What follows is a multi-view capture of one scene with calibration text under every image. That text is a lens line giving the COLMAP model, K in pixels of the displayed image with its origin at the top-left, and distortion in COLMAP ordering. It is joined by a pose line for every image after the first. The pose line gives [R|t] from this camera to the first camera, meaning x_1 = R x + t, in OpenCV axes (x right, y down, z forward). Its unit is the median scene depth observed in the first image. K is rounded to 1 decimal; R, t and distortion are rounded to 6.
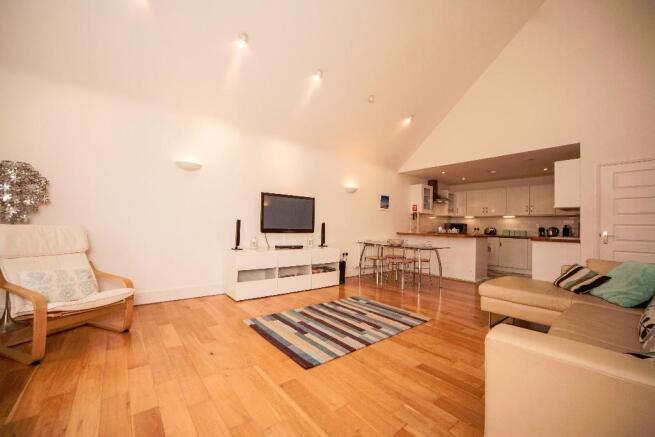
lens RADIAL K [[272.2, 0, 327.5], [0, 272.2, 218.5], [0, 0, 1]] dist [-0.001297, -0.000043]
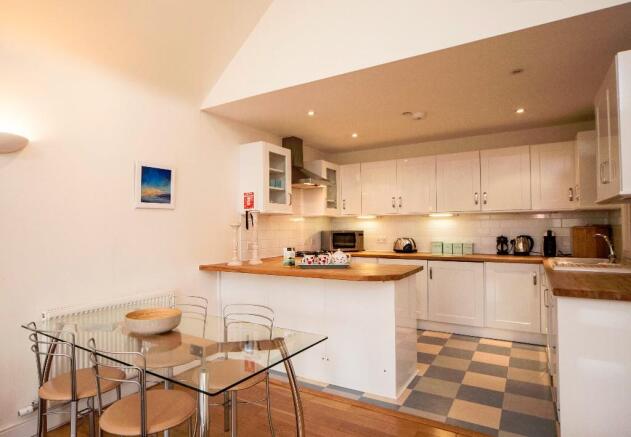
lens RADIAL K [[364.0, 0, 315.5], [0, 364.0, 218.5], [0, 0, 1]] dist [-0.000561, -0.000031]
pose [[0.932414, -0.036344, 0.359560, 0.221027], [0.031829, 0.999323, 0.018470, -0.018887], [-0.359987, -0.005777, 0.932939, 0.466196]]
